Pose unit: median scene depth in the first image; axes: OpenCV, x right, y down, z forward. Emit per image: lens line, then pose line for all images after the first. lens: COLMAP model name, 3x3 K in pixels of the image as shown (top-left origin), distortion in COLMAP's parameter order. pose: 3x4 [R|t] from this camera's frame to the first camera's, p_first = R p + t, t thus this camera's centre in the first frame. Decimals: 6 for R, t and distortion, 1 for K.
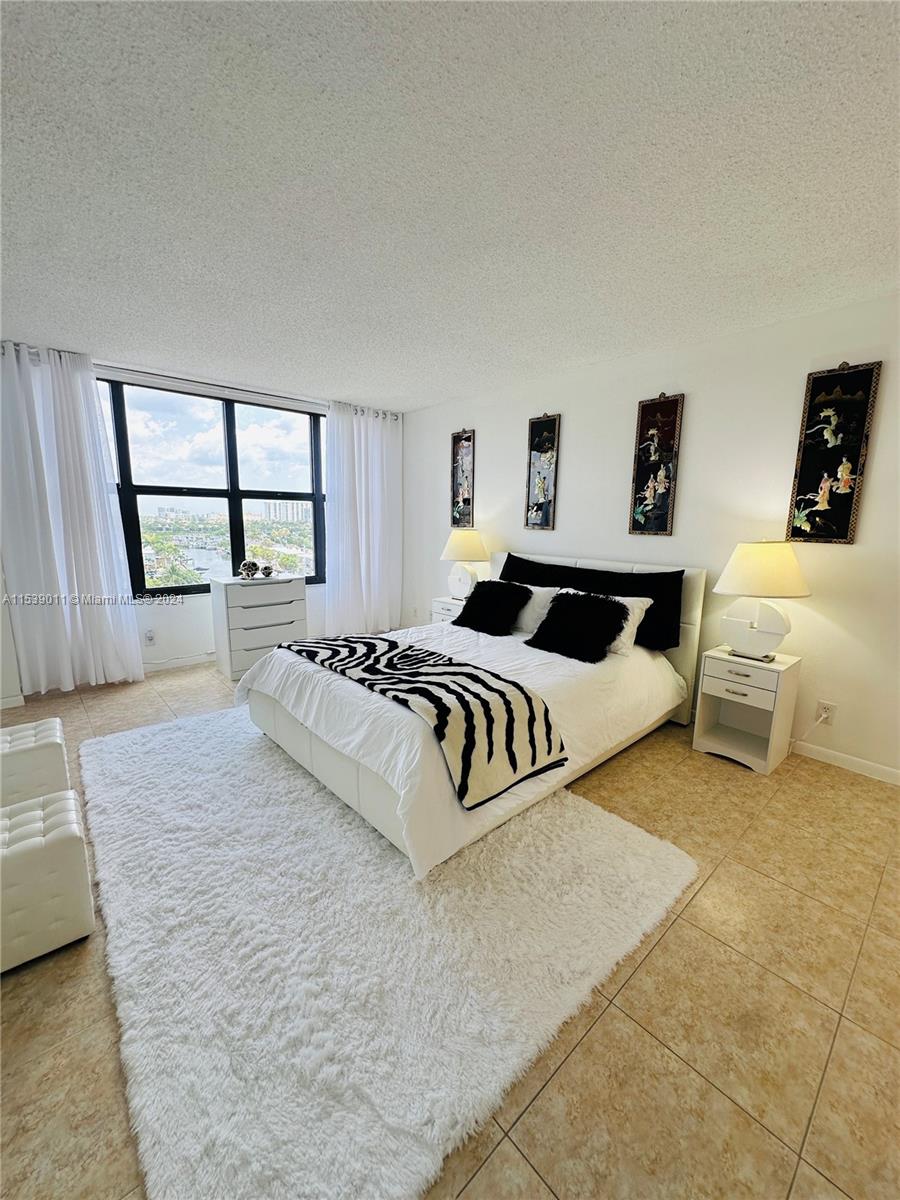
lens RADIAL K [[471.4, 0, 450.0], [0, 471.4, 600.0], [0, 0, 1]] dist [-0.004596, -0.000404]
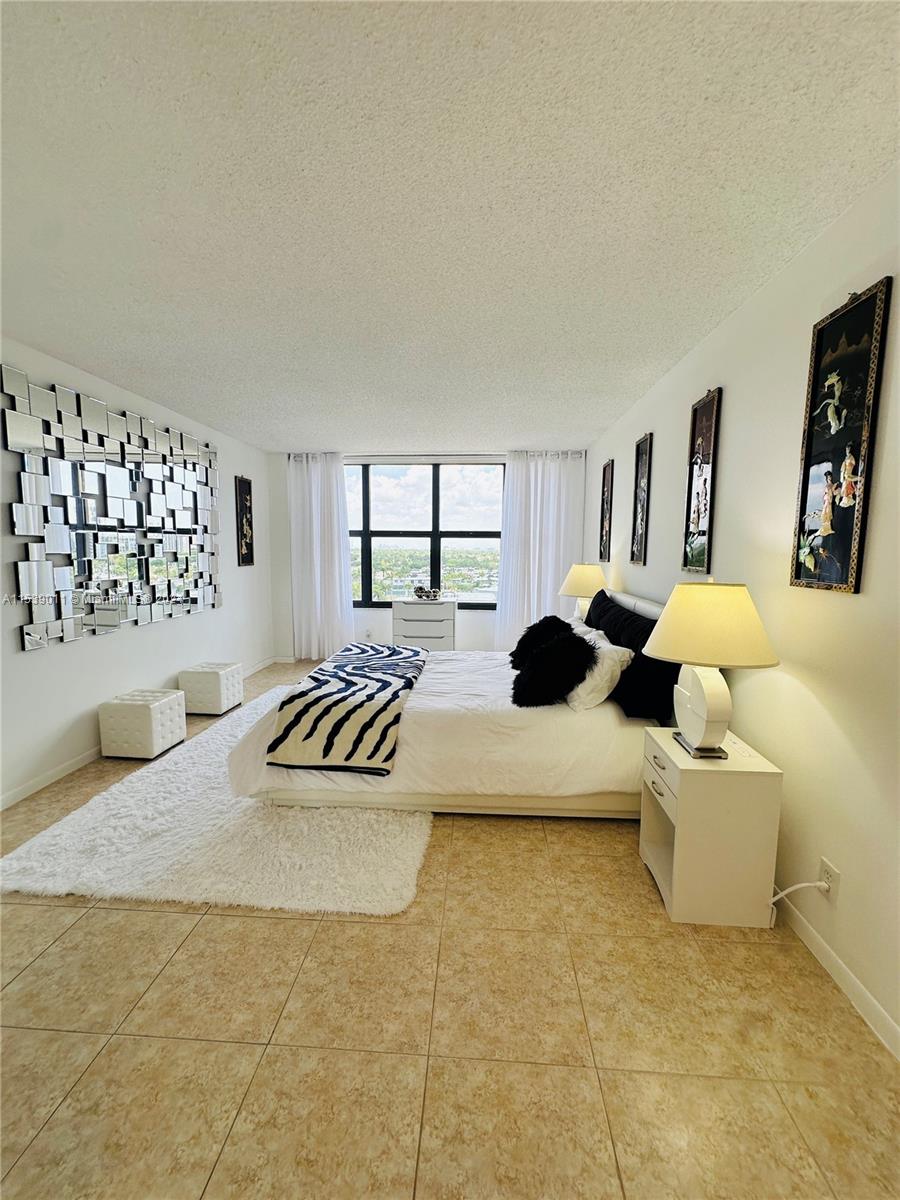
lens RADIAL K [[471.4, 0, 450.0], [0, 471.4, 600.0], [0, 0, 1]] dist [-0.004596, -0.000404]
pose [[0.707555, 0.068248, -0.703355, 0.914141], [-0.120802, 0.992356, -0.025233, -0.035724], [0.696256, 0.102821, 0.710391, 0.245088]]
